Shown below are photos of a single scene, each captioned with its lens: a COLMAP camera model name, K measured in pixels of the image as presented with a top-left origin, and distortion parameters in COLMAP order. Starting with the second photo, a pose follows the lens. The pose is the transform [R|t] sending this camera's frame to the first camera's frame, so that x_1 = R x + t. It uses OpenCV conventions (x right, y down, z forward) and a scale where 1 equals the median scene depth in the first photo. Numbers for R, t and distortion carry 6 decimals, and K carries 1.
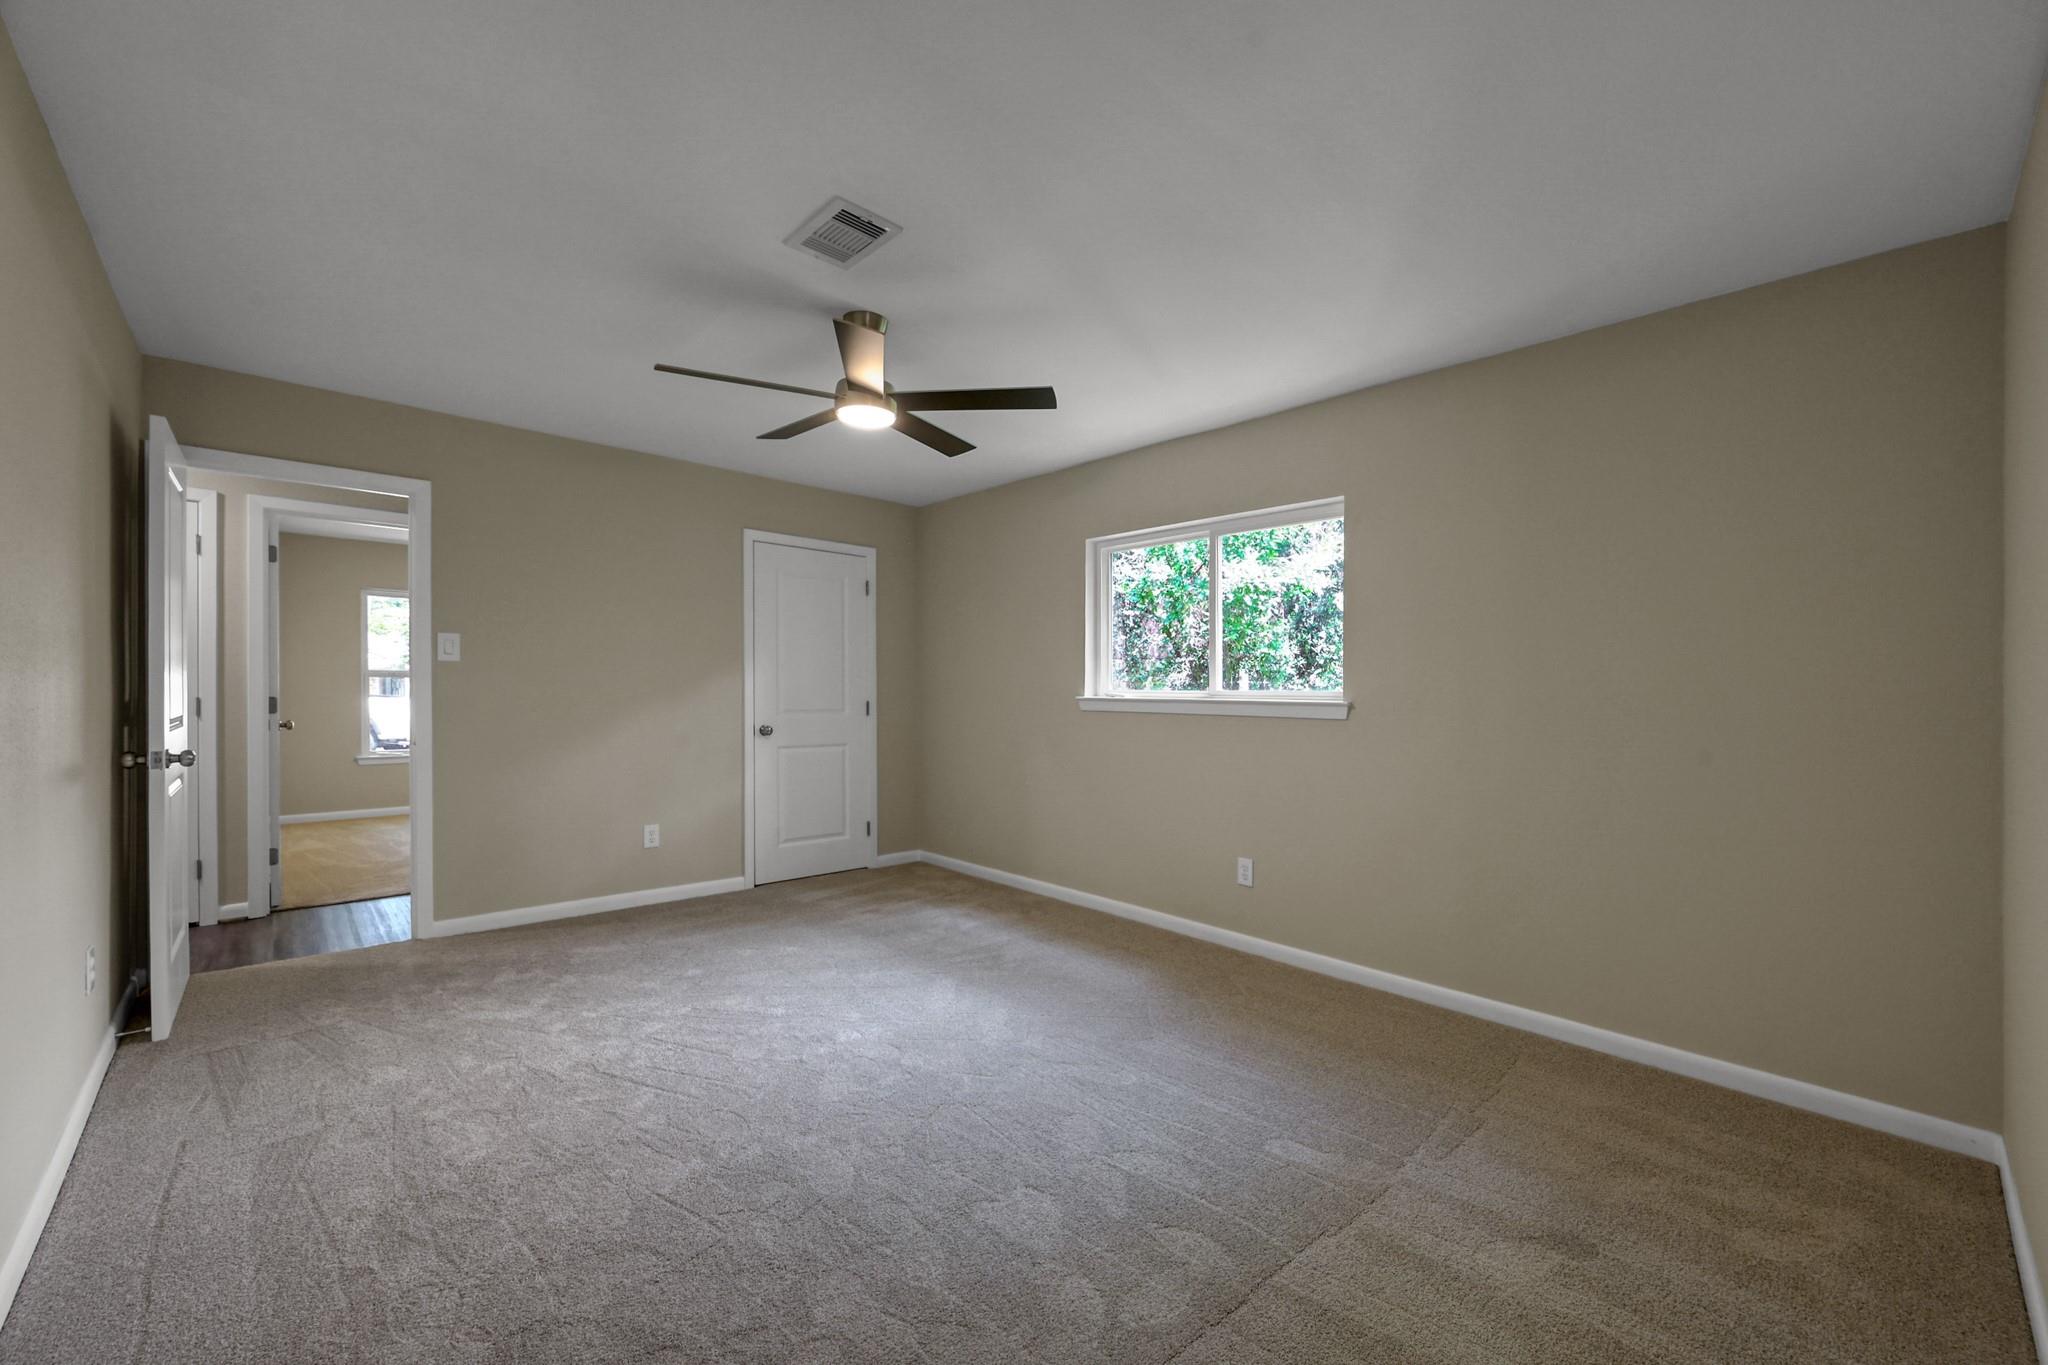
lens RADIAL K [[802.2, 0, 1014.1], [0, 802.2, 709.1], [0, 0, 1]] dist [-0.000236, -0.000084]
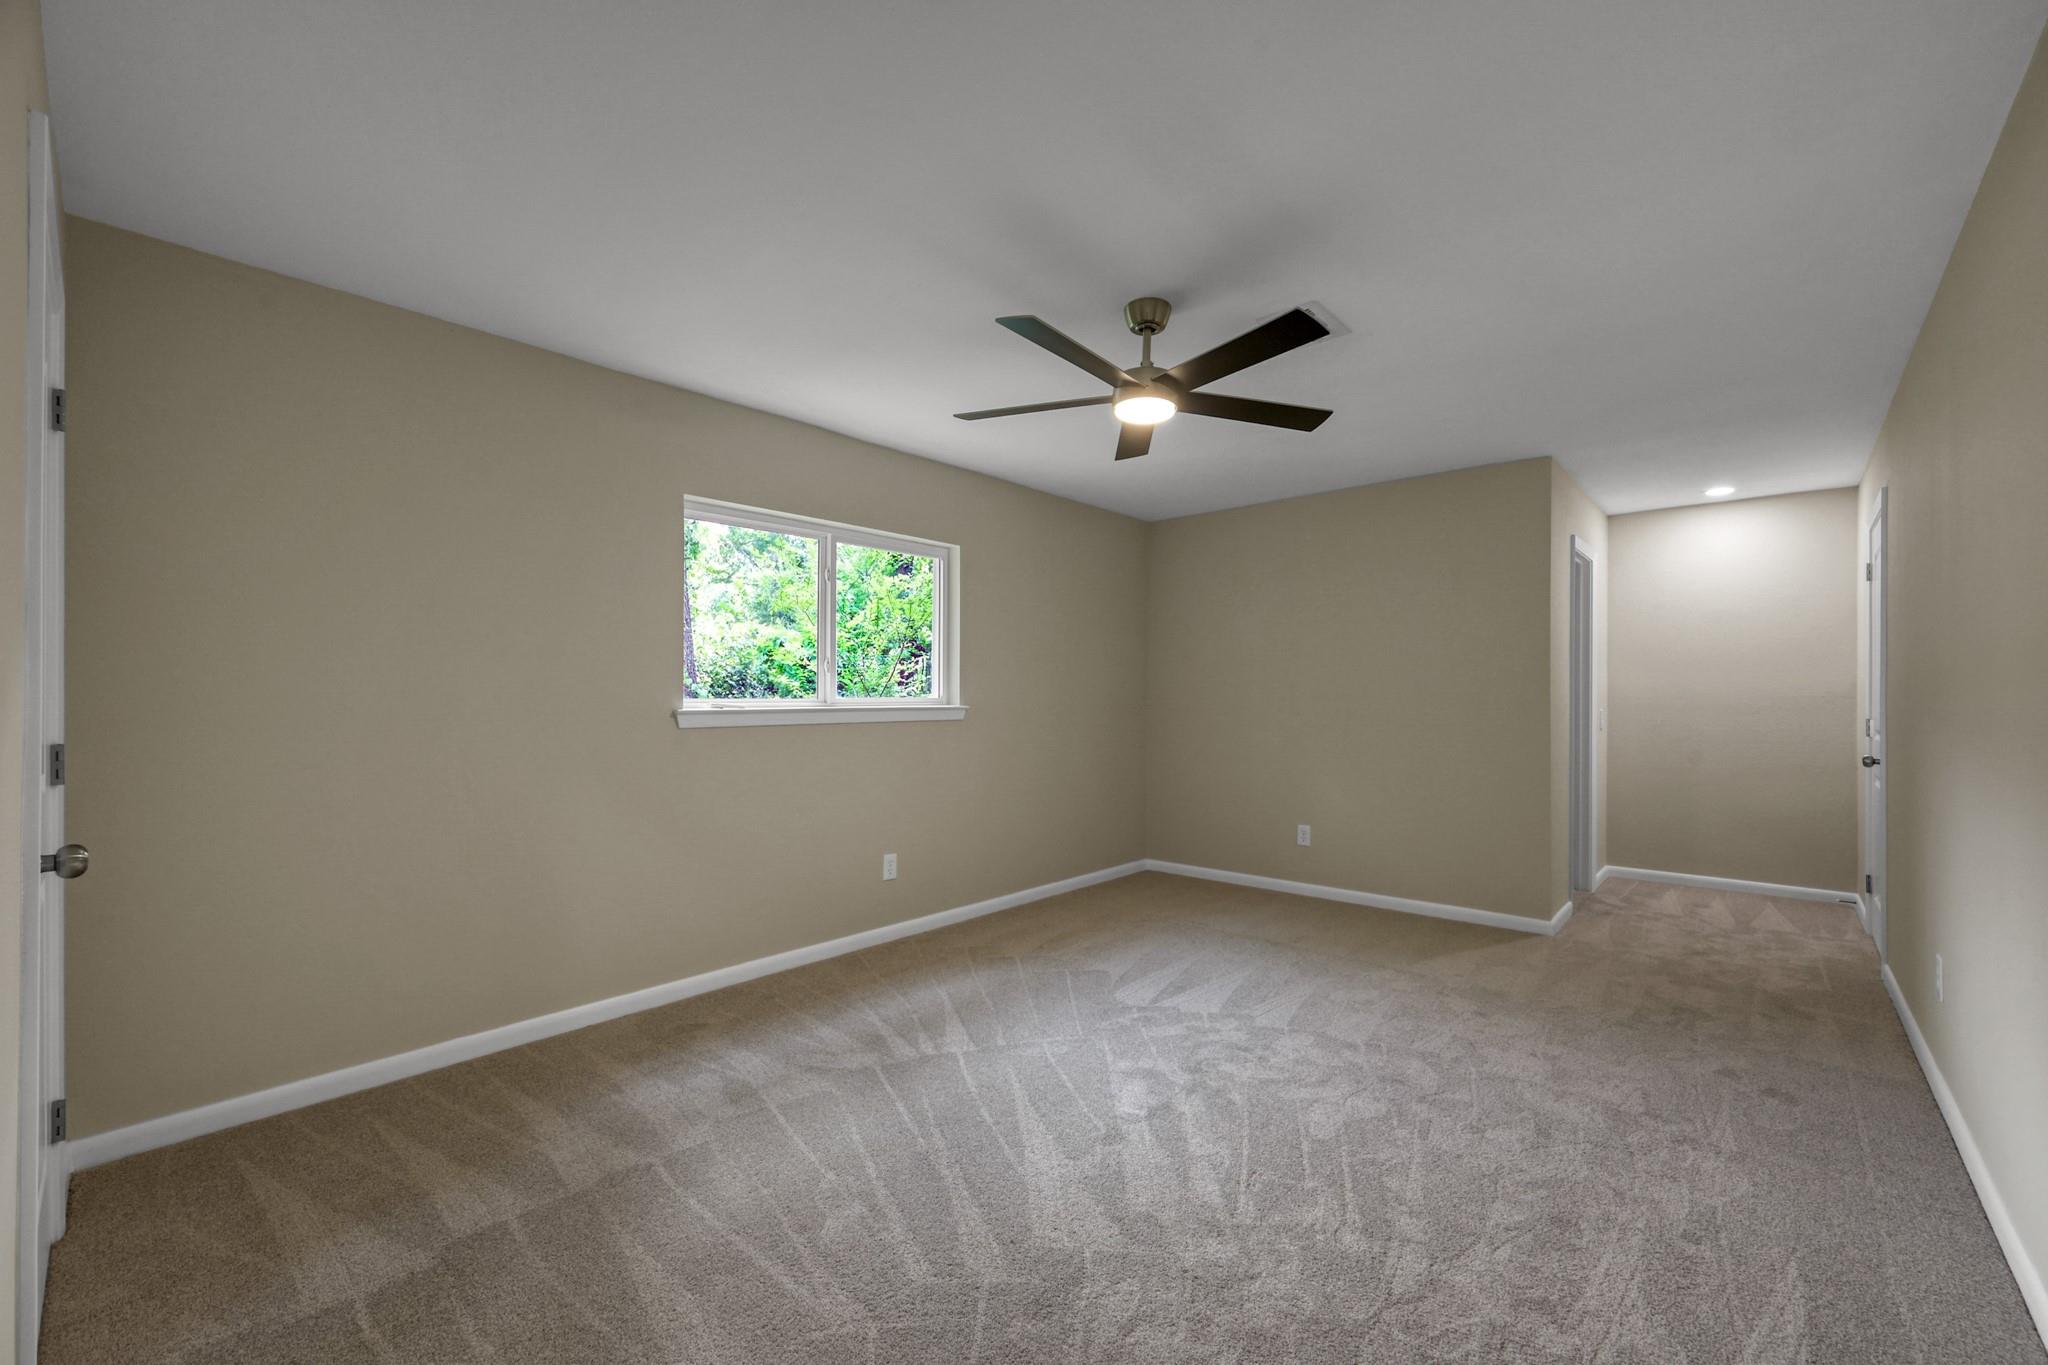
lens RADIAL K [[823.0, 0, 1074.7], [0, 823.0, 685.1], [0, 0, 1]] dist [-0.000863, -0.000254]
pose [[-0.120826, 0.001548, 0.992672, -0.833213], [0.023530, 0.999722, 0.001305, -0.035525], [-0.992395, 0.023516, -0.120829, 0.882355]]
